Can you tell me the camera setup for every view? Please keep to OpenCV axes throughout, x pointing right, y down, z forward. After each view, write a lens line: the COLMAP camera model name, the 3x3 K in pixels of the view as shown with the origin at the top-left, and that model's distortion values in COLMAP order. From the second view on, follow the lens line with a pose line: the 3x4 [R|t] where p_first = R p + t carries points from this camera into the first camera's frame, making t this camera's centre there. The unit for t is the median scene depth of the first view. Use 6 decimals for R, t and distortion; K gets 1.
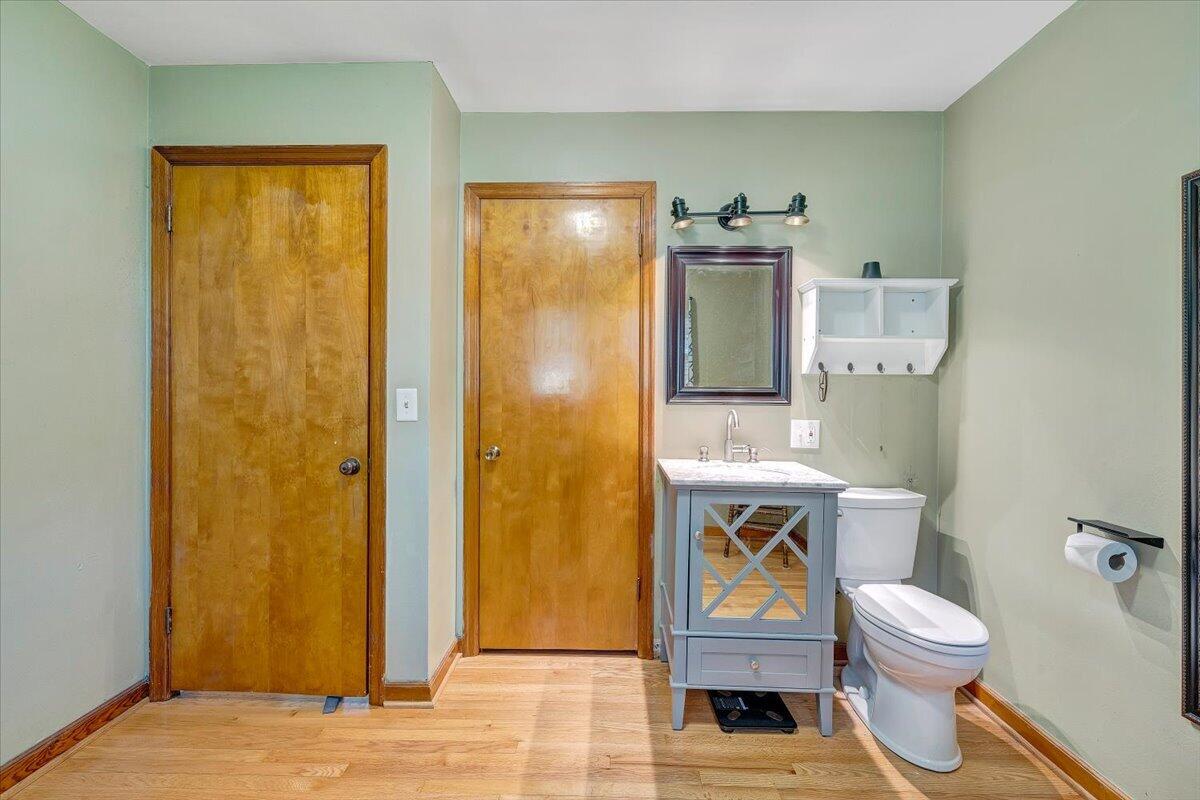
lens RADIAL K [[510.0, 0, 599.4], [0, 510.0, 397.1], [0, 0, 1]] dist [0.000476, -0.000185]
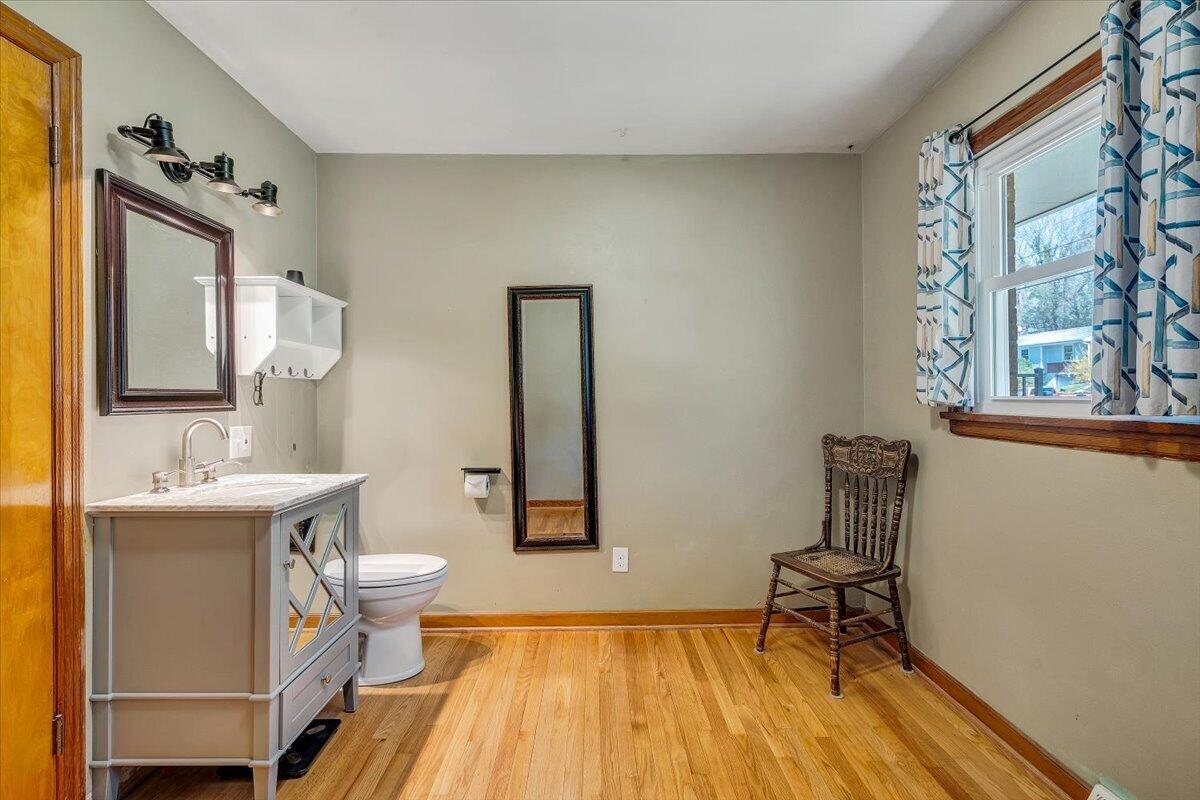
lens RADIAL K [[527.8, 0, 601.5], [0, 527.8, 398.5], [0, 0, 1]] dist [-0.000101, 0.000271]
pose [[-0.035428, -0.013333, 0.999283, -0.554344], [0.013275, 0.999817, 0.013810, -0.008498], [-0.999284, 0.013755, -0.035244, 0.401272]]
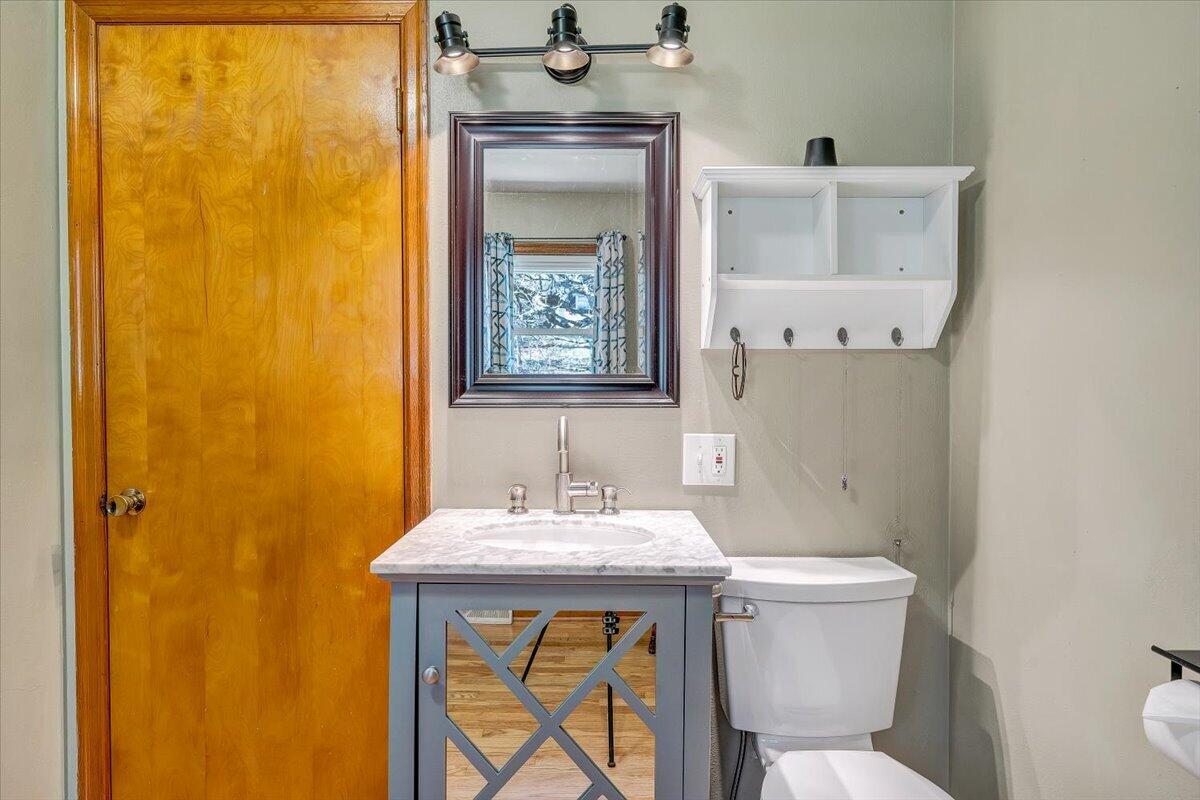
lens RADIAL K [[709.3, 0, 600.0], [0, 709.3, 400.0], [0, 0, 1]] dist [-0.000523, -0.000728]
pose [[0.999637, -0.009691, 0.025151, 0.271377], [0.009507, 0.999927, 0.007418, 0.002111], [-0.025221, -0.007176, 0.999656, 0.250320]]
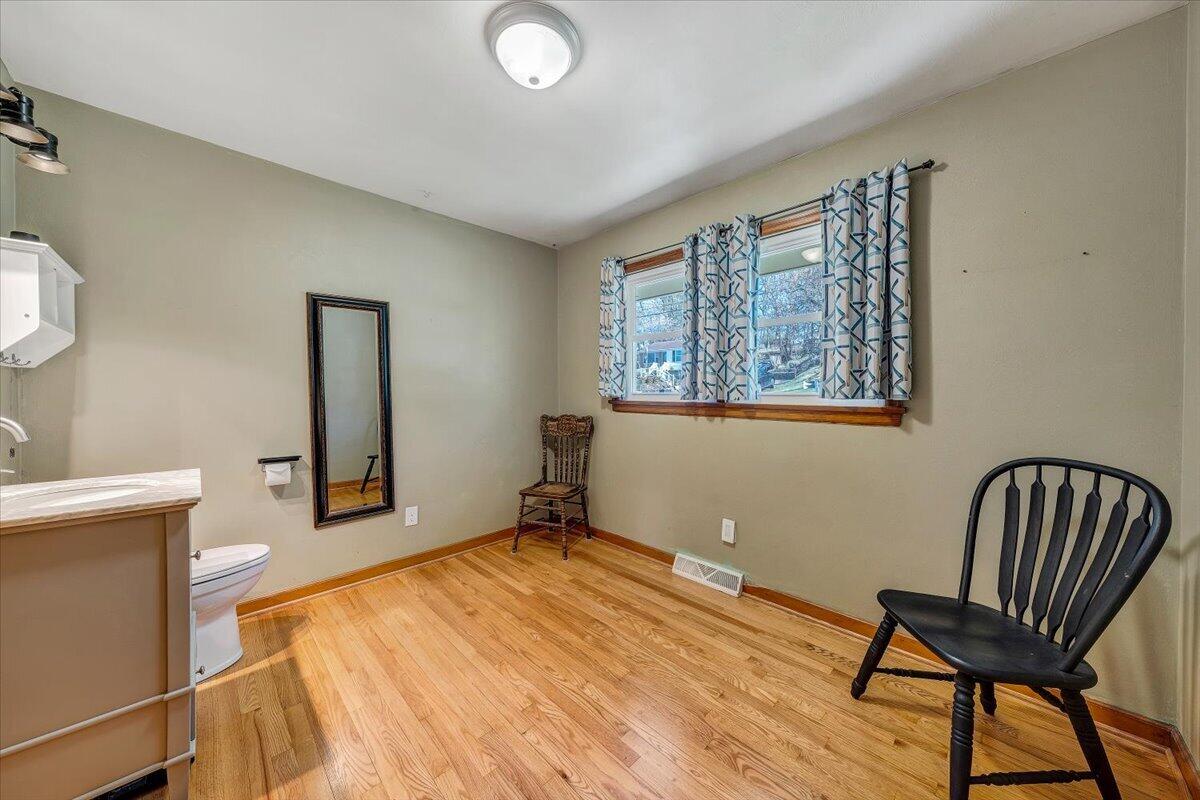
lens RADIAL K [[411.0, 0, 600.0], [0, 411.0, 400.0], [0, 0, 1]] dist [-0.000650, -0.000035]
pose [[-0.720261, -0.023530, 0.693304, -0.605845], [-0.001188, 0.999465, 0.032686, -0.011044], [-0.693703, 0.022718, -0.719903, 0.808294]]
